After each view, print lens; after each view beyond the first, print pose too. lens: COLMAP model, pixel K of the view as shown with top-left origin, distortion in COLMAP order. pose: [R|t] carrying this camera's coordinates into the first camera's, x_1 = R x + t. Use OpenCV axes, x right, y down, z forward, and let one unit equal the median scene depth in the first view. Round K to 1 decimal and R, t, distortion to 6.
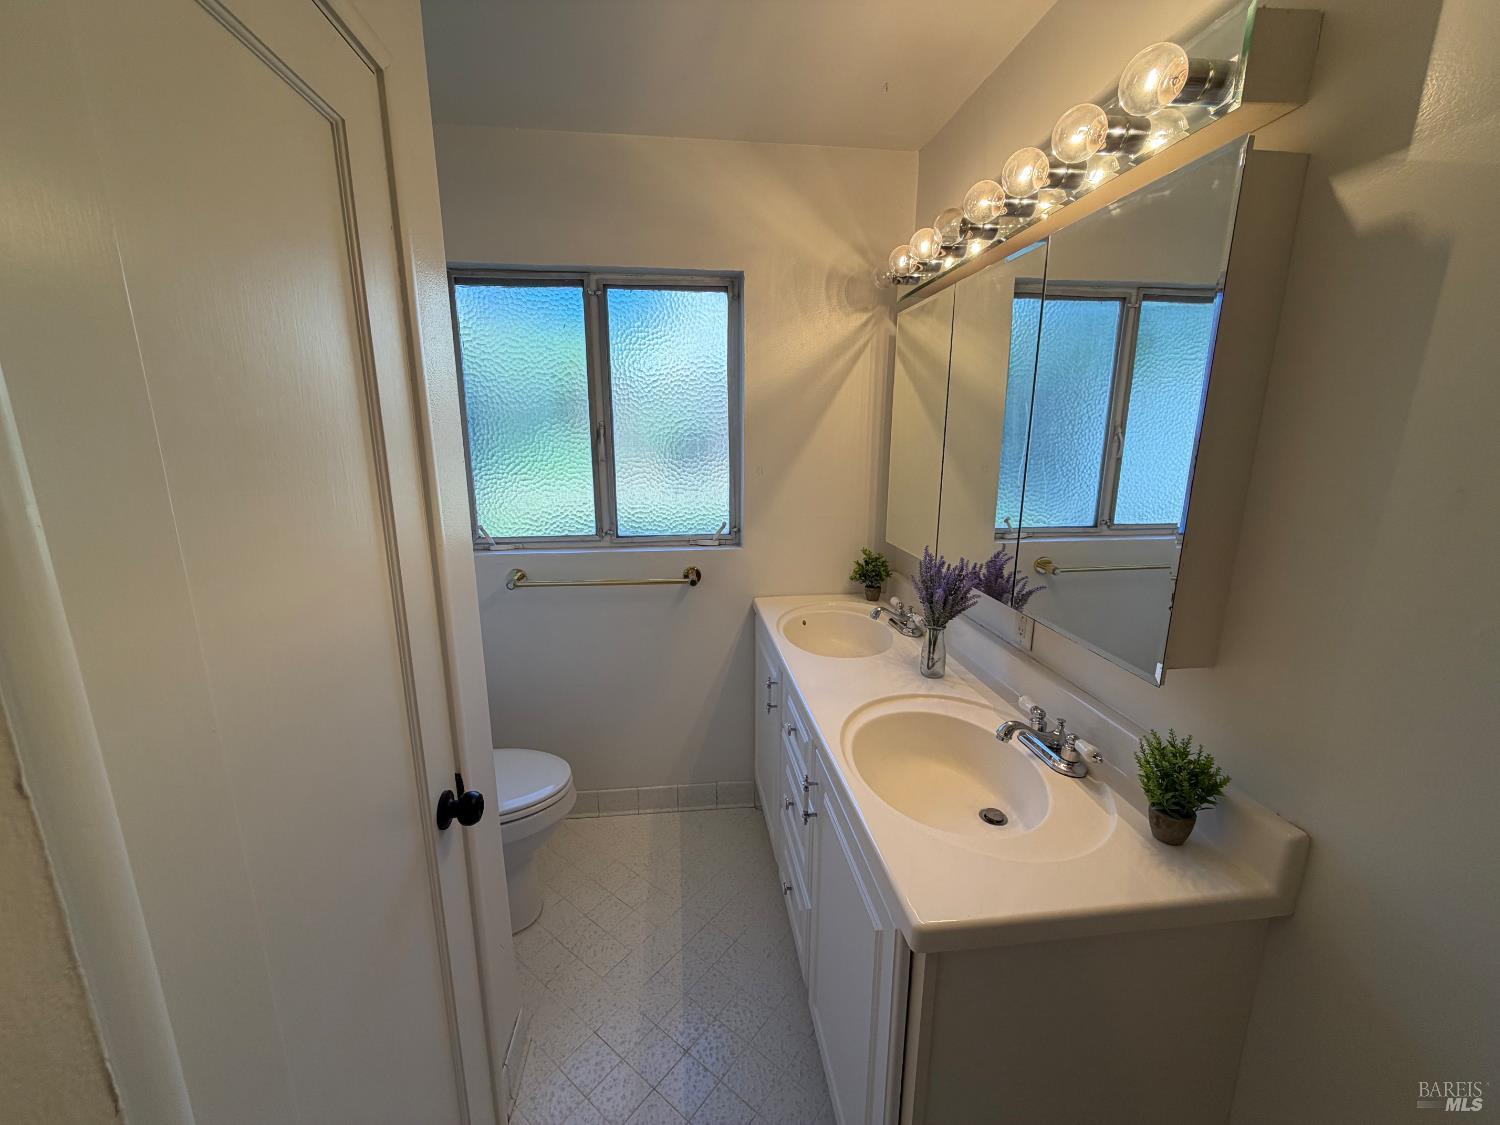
lens RADIAL K [[597.6, 0, 748.1], [0, 597.6, 561.9], [0, 0, 1]] dist [0.000700, -0.000438]
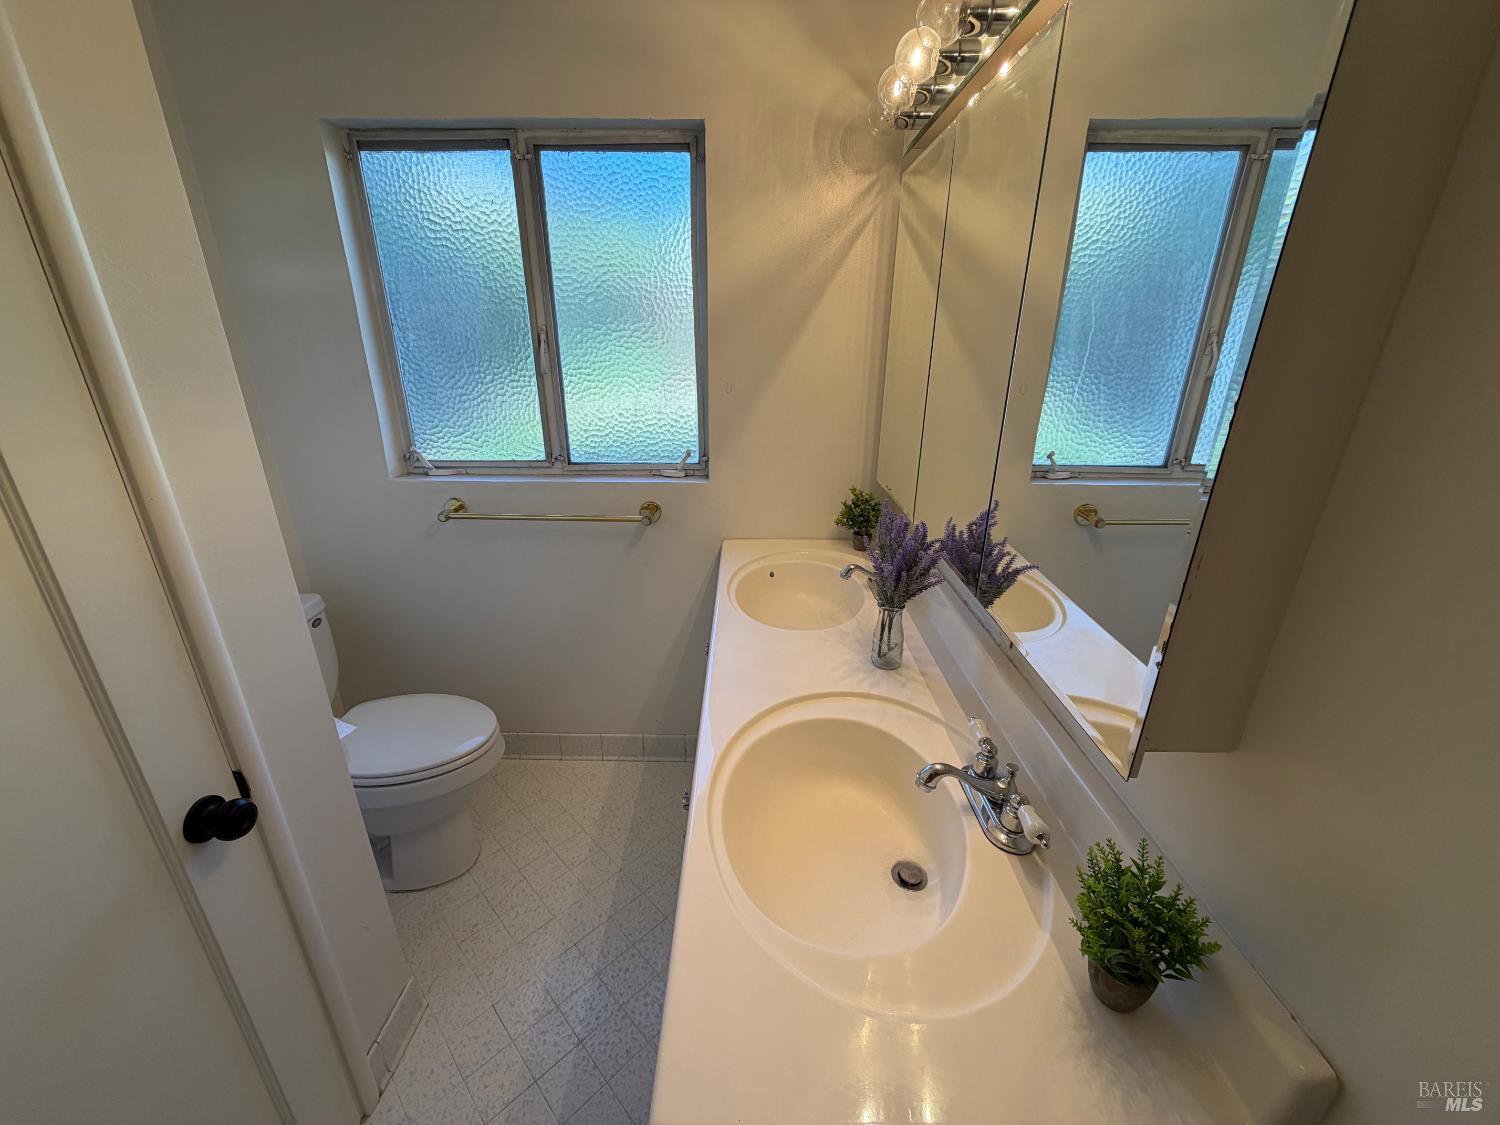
lens RADIAL K [[597.6, 0, 747.9], [0, 597.6, 561.8], [0, 0, 1]] dist [0.000700, -0.000438]
pose [[0.991693, 0.049919, -0.118550, 0.159789], [-0.031908, 0.988287, 0.149235, -0.041378], [0.124611, -0.144212, 0.981669, 0.167123]]
